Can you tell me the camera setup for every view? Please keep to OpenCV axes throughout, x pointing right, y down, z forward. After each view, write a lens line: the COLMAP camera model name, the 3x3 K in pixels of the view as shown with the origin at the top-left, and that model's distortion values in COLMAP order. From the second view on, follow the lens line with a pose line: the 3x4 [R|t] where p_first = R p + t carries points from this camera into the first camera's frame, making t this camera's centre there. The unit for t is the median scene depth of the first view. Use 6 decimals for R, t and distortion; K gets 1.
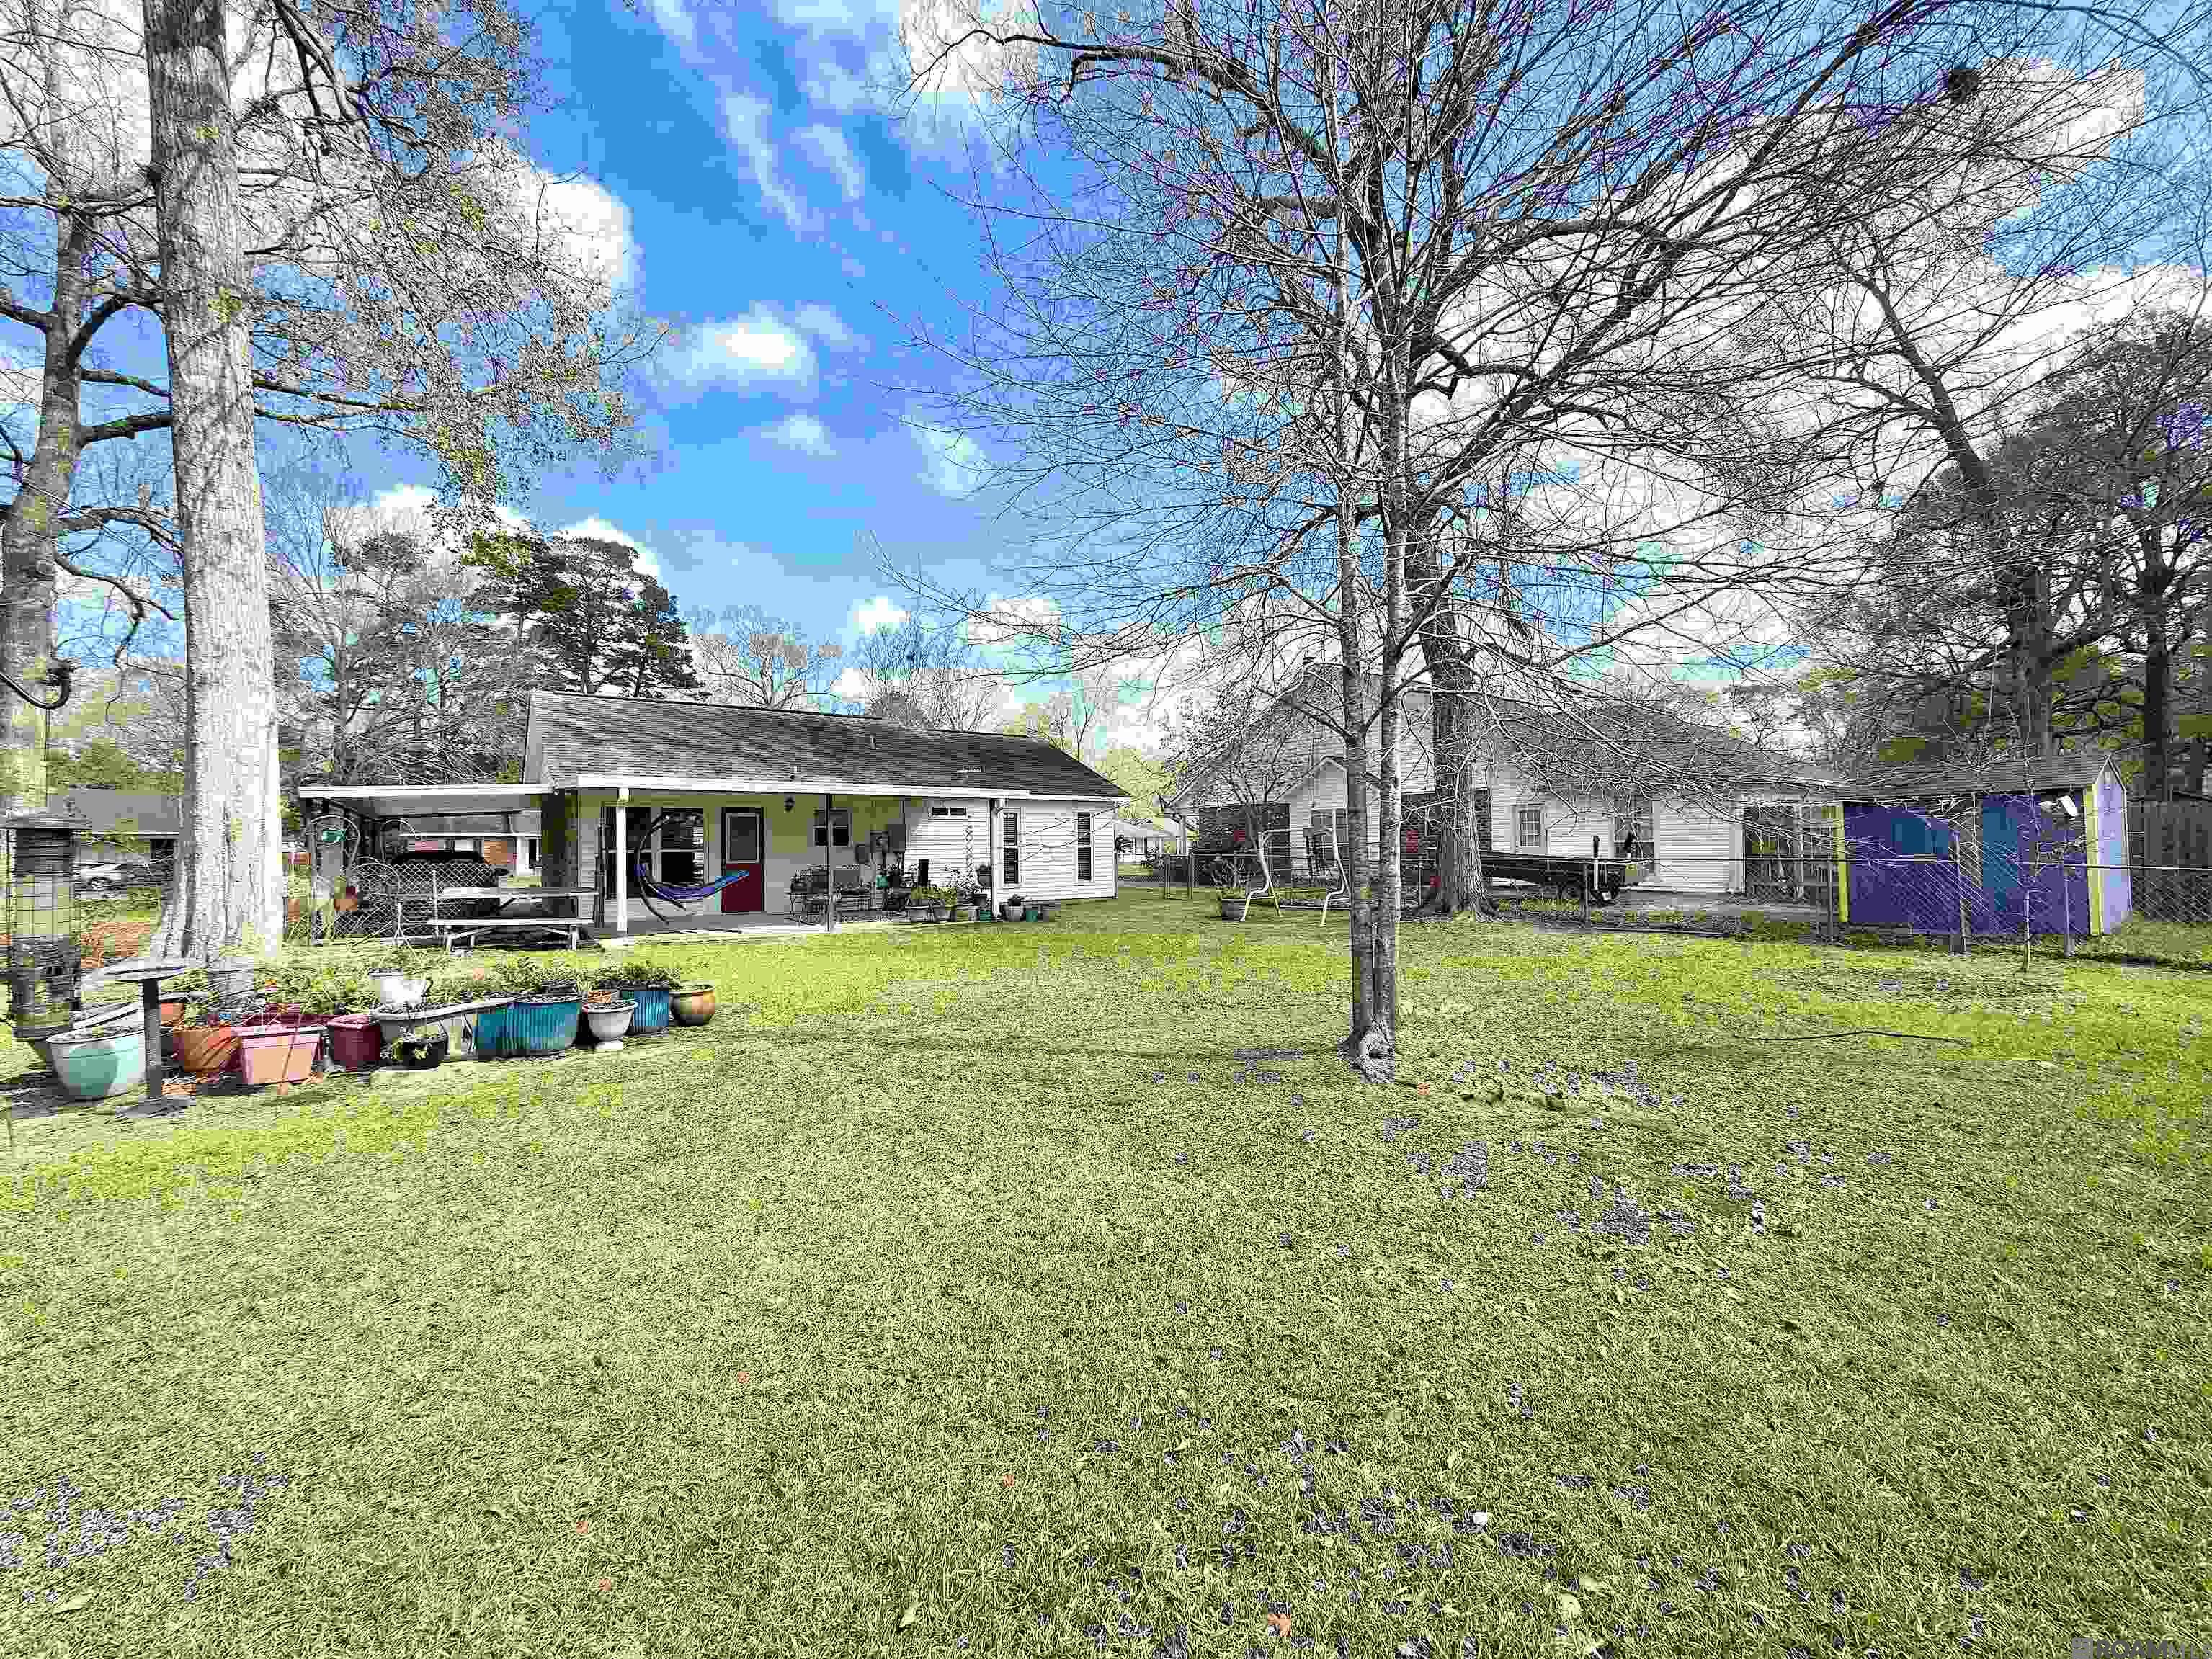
lens RADIAL K [[879.3, 0, 1105.6], [0, 879.3, 827.7], [0, 0, 1]] dist [-0.001503, -0.001045]
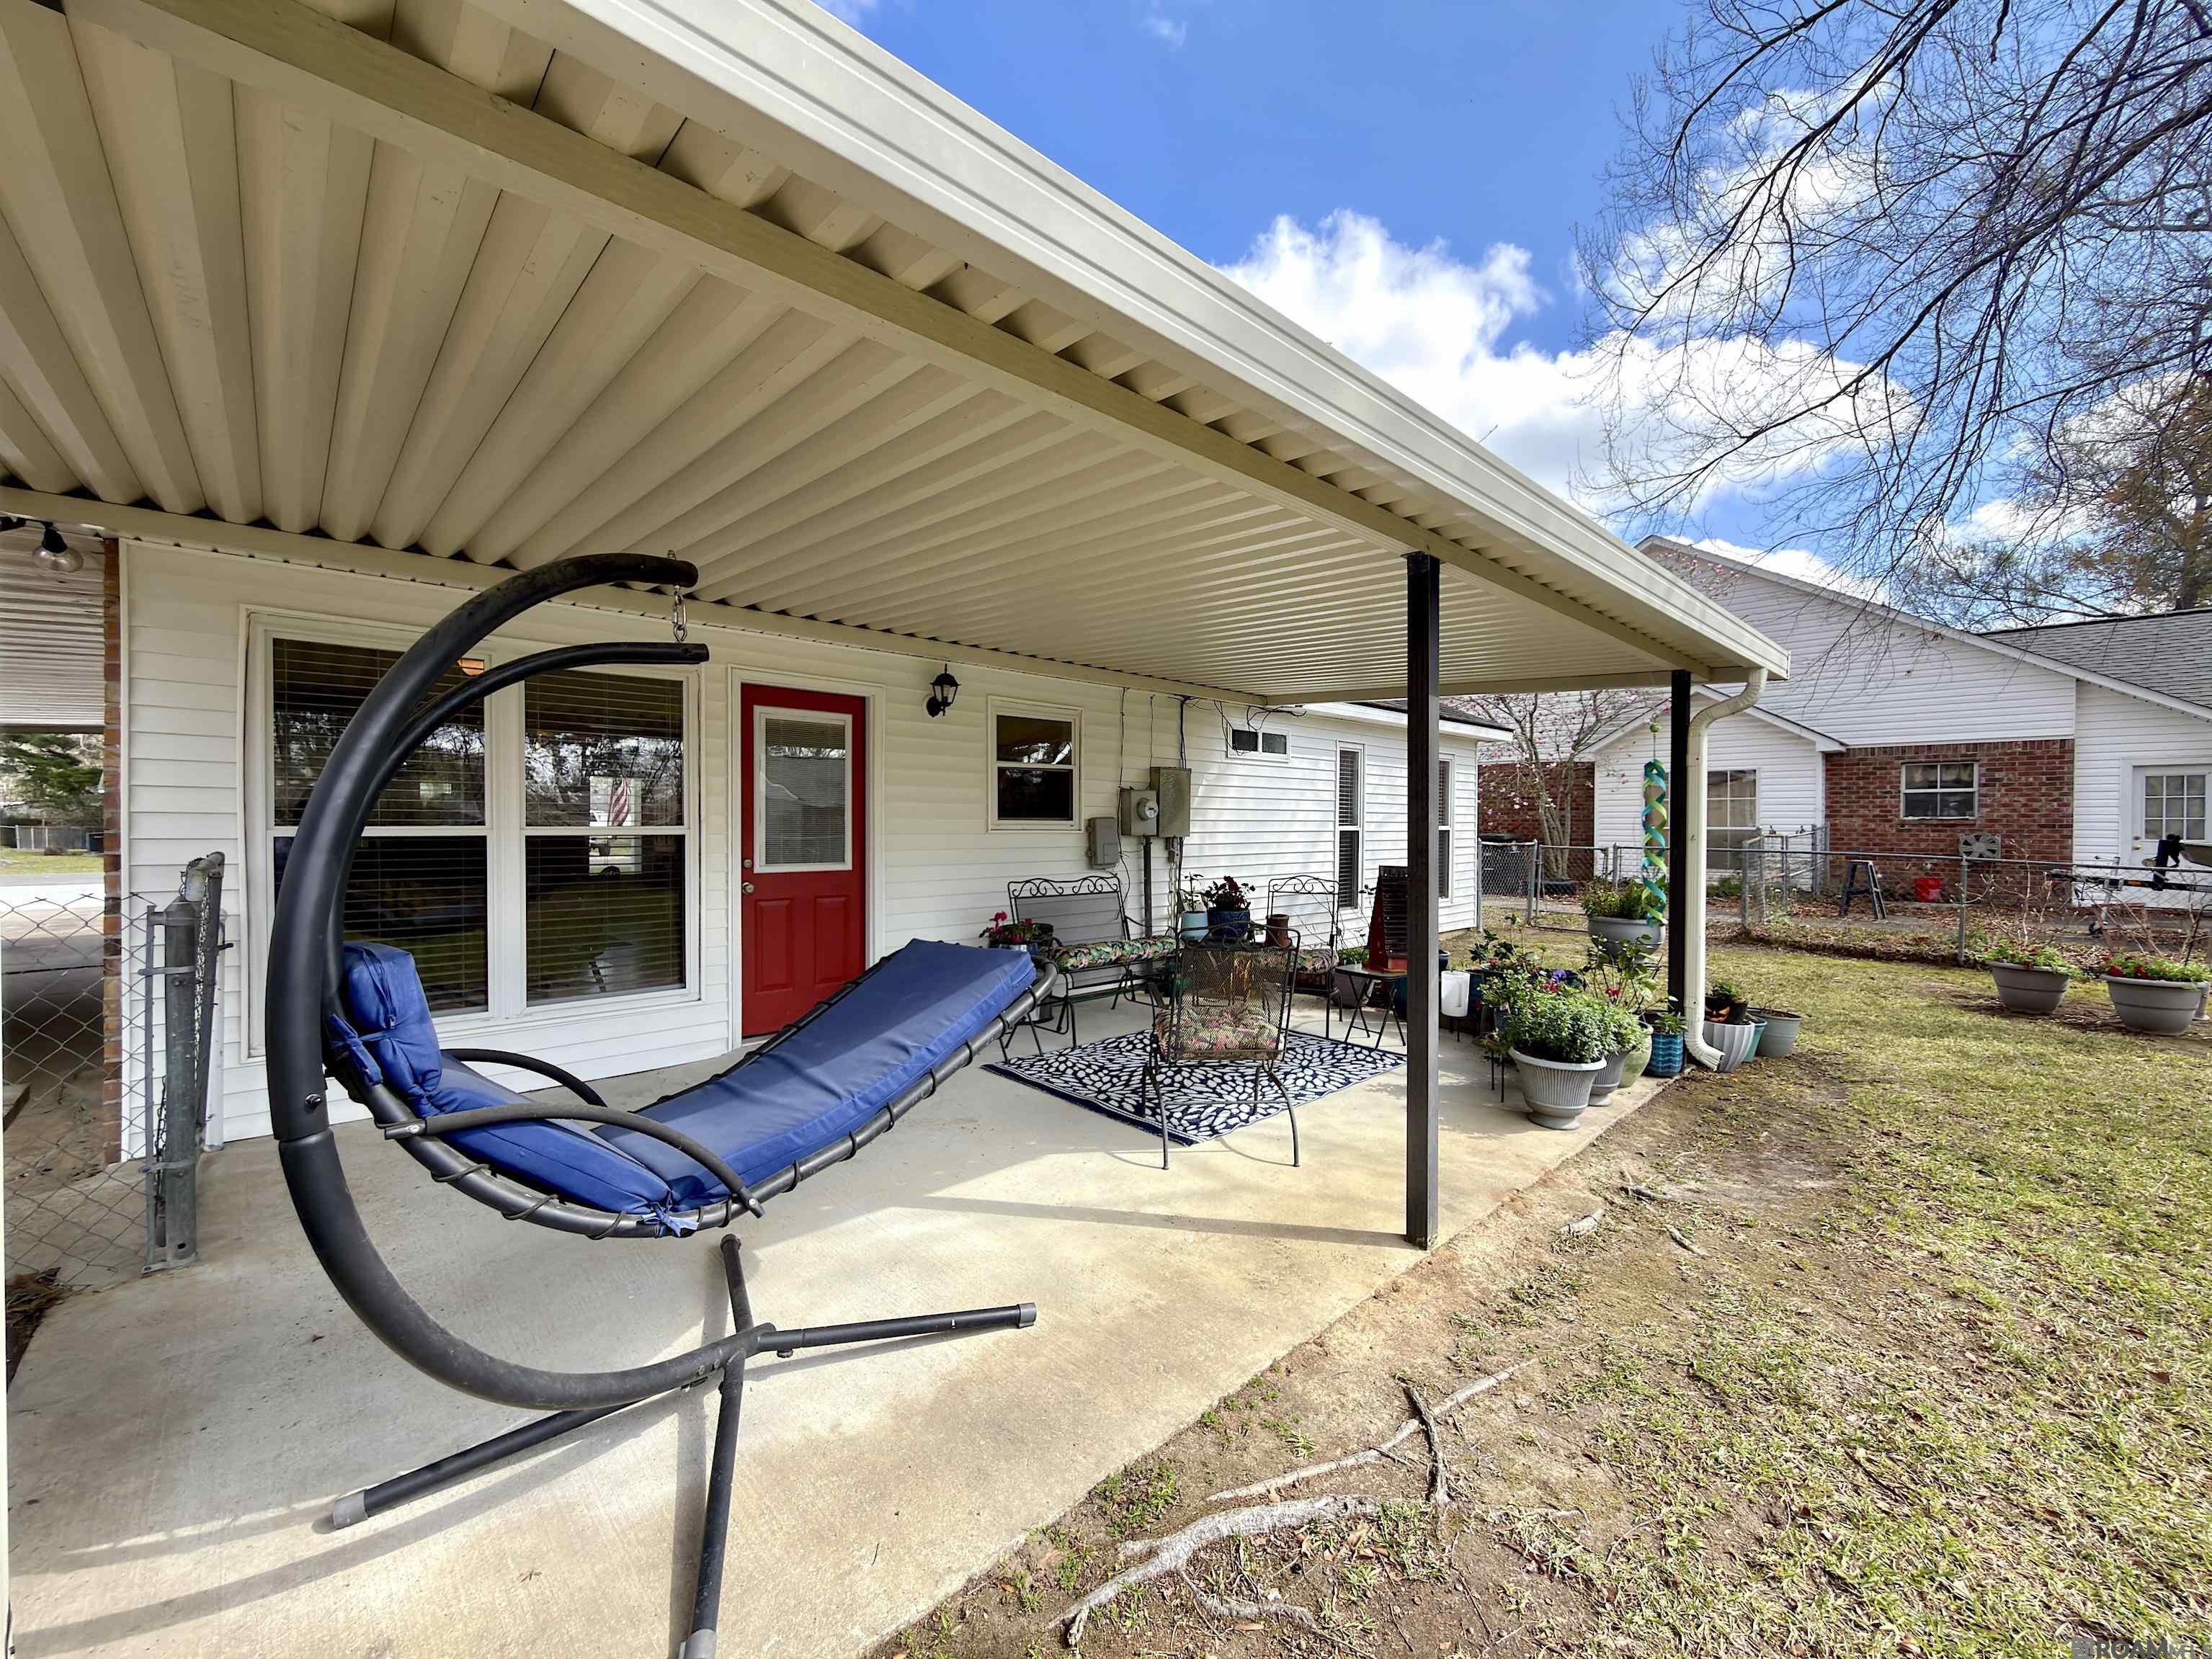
lens RADIAL K [[879.3, 0, 1108.6], [0, 879.3, 837.3], [0, 0, 1]] dist [-0.001503, -0.001045]
pose [[0.992271, 0.012466, 0.123462, -0.300403], [-0.016798, 0.999277, 0.034106, 0.014033], [-0.122948, -0.035917, 0.991763, 0.590639]]
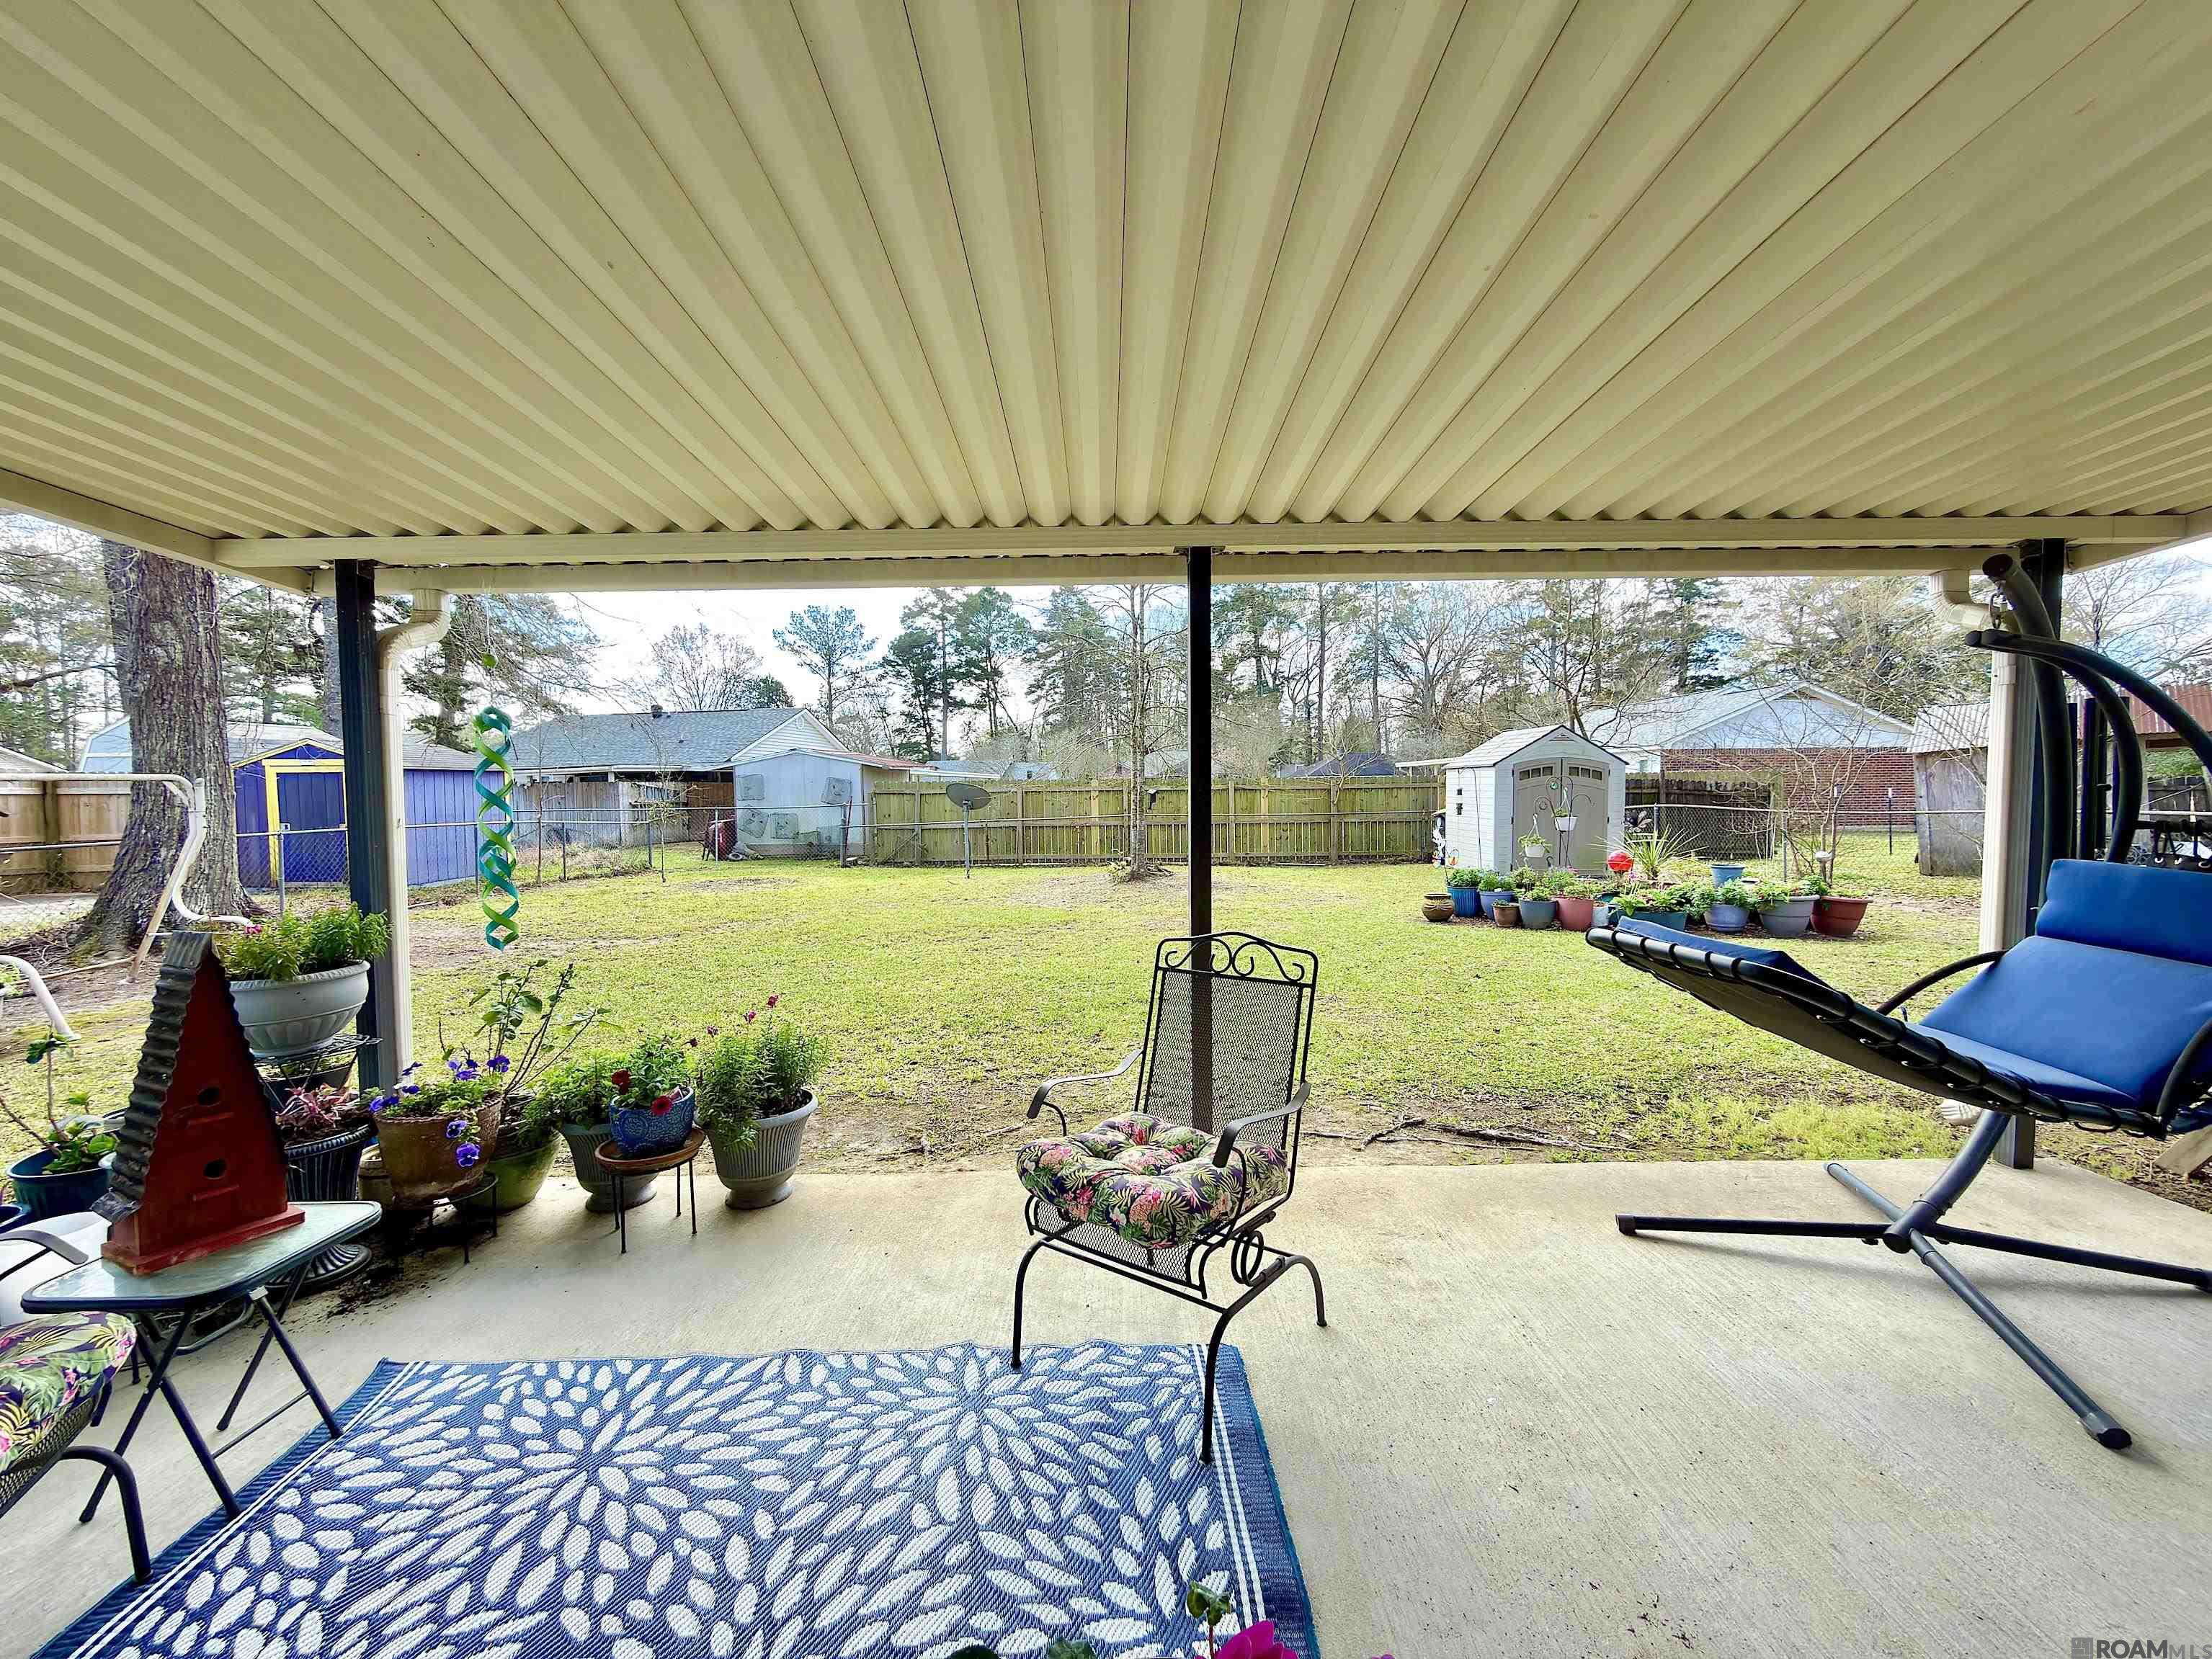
lens RADIAL K [[879.3, 0, 1110.9], [0, 879.3, 827.7], [0, 0, 1]] dist [-0.001503, -0.001045]
pose [[-0.816152, -0.001576, 0.577835, -0.310954], [0.008300, 0.999861, 0.014450, 0.019721], [-0.577778, 0.016590, -0.816025, 0.878370]]
